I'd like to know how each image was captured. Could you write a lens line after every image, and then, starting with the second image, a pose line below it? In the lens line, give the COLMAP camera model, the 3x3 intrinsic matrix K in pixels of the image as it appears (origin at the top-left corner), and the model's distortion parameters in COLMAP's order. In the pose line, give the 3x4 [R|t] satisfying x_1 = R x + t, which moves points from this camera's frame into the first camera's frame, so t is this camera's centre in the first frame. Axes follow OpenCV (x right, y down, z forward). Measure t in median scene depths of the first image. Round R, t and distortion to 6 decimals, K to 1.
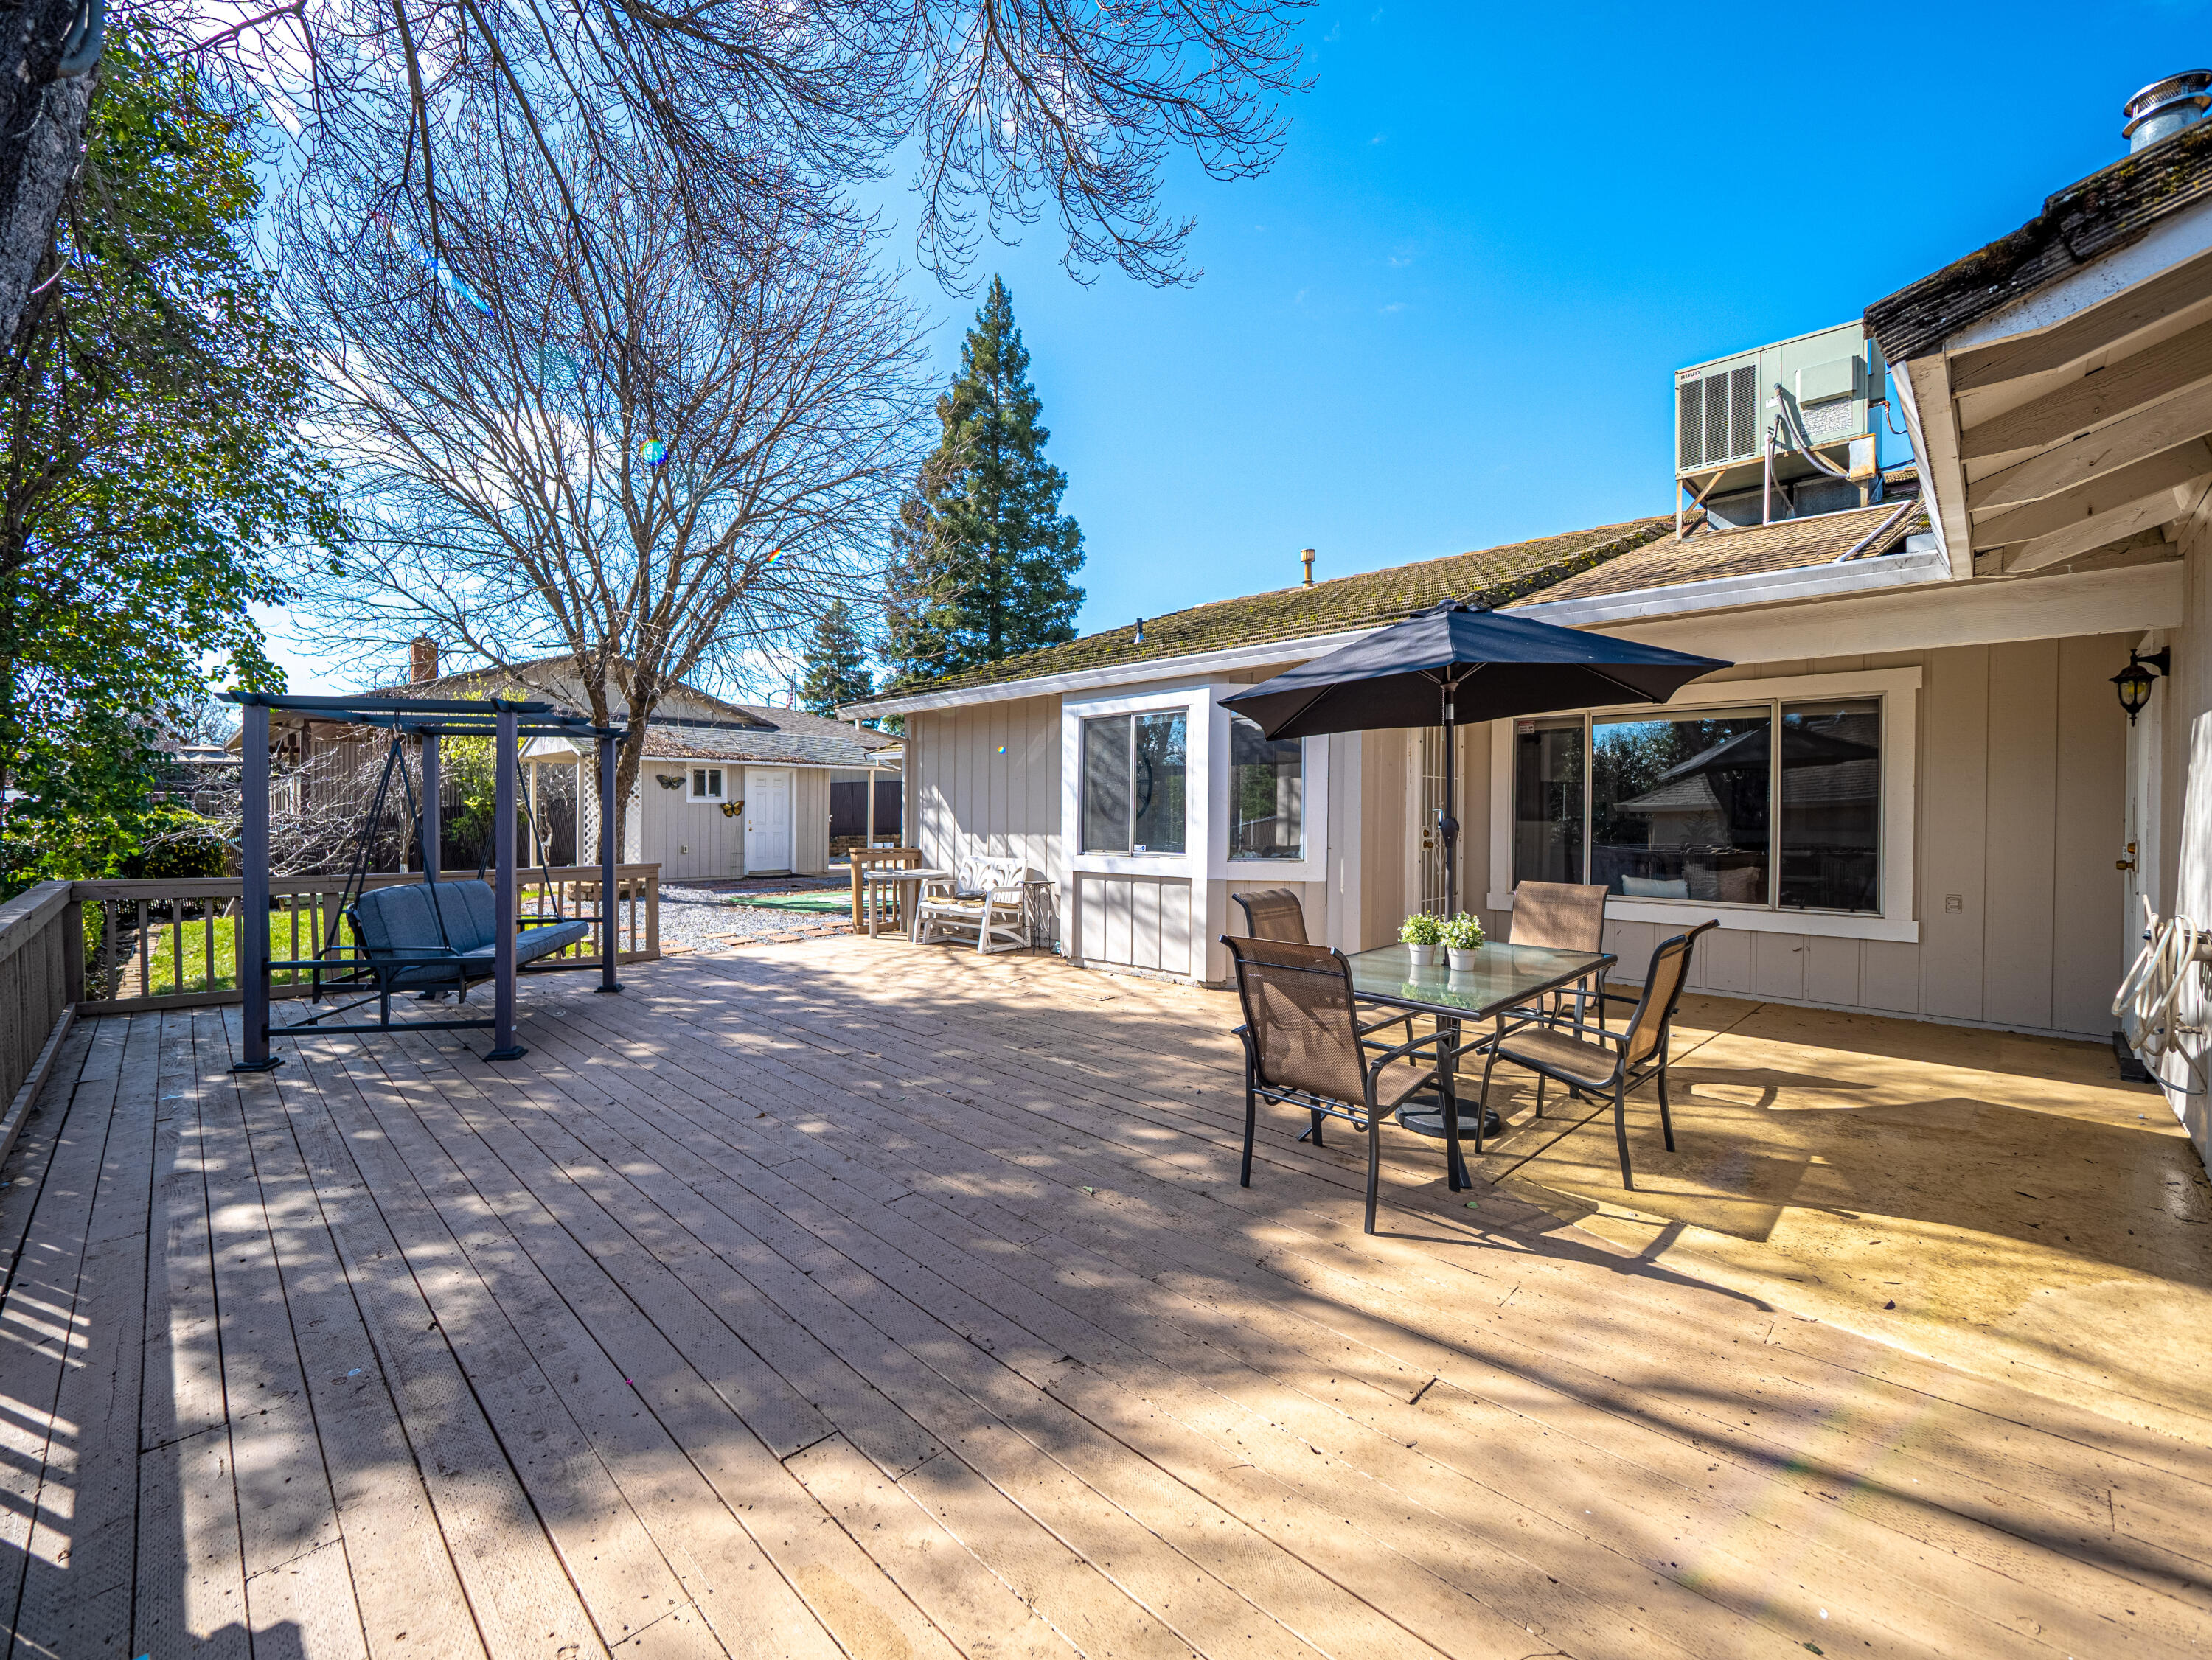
lens RADIAL K [[916.4, 0, 1083.0], [0, 916.4, 825.3], [0, 0, 1]] dist [0.011034, -0.010700]
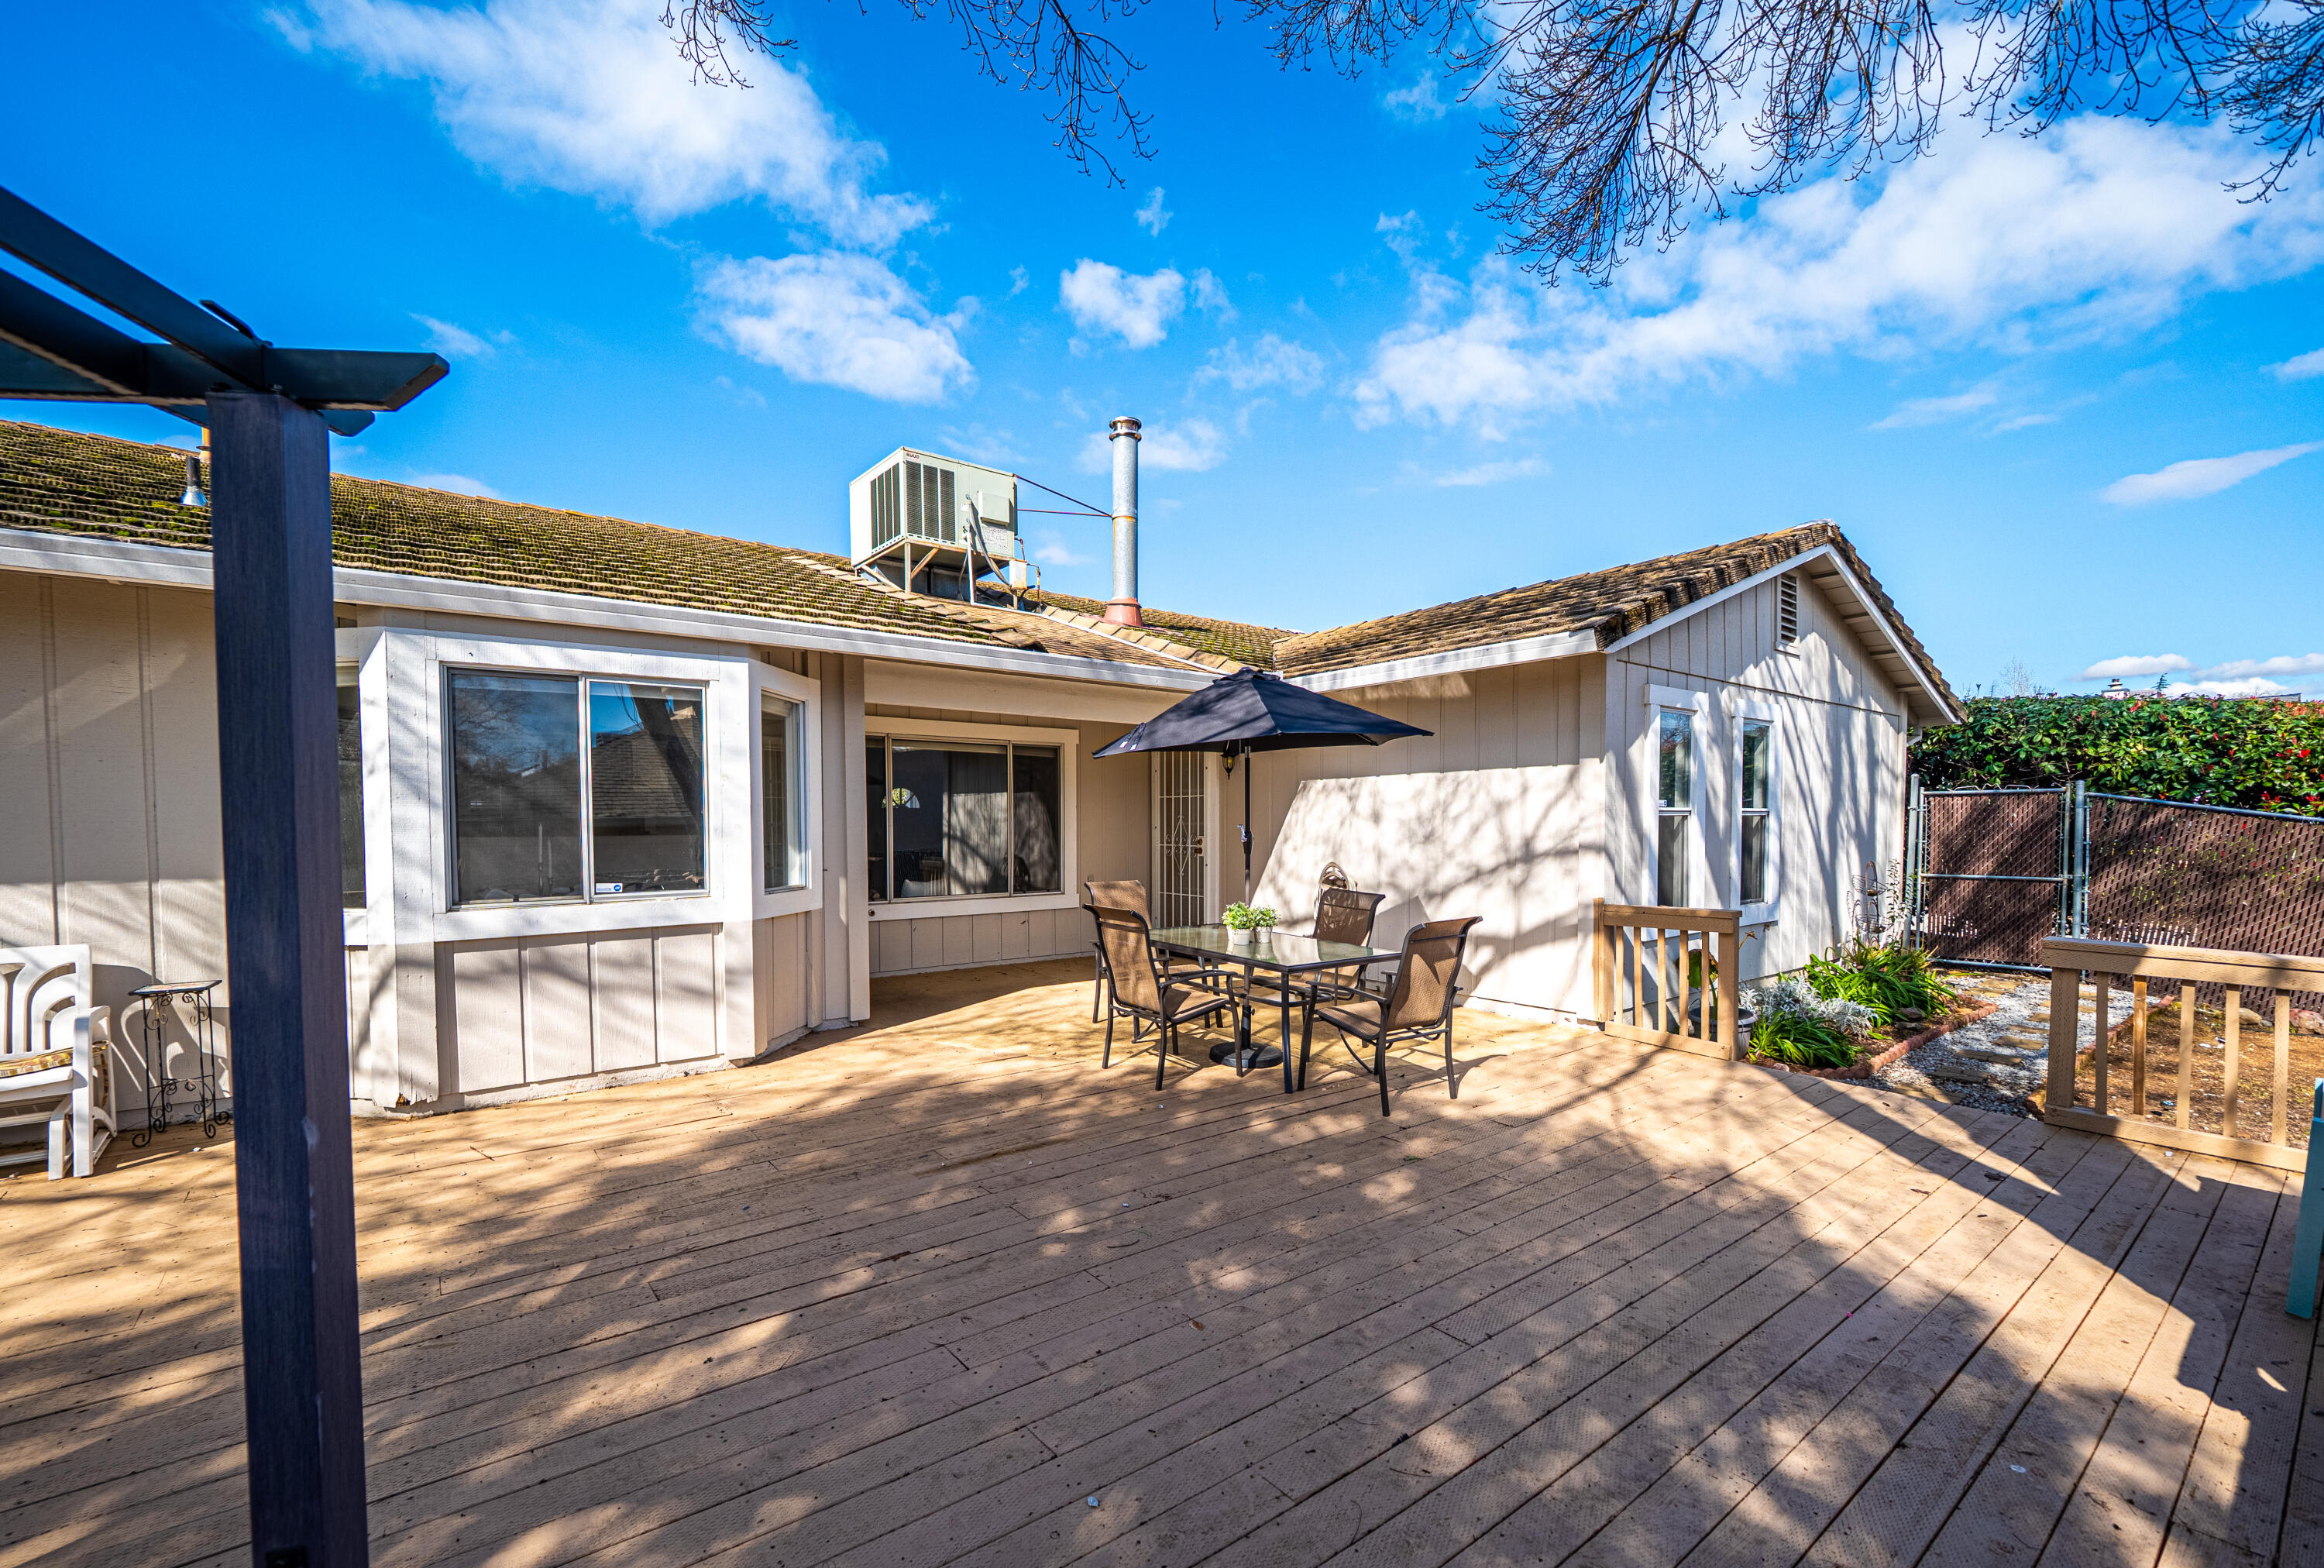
lens RADIAL K [[984.6, 0, 1165.9], [0, 984.6, 853.2], [0, 0, 1]] dist [-0.001781, 0.000100]
pose [[0.106499, -0.037900, 0.993590, -0.659071], [0.017100, 0.999195, 0.036281, -0.020550], [-0.994166, 0.013127, 0.107061, 0.611541]]
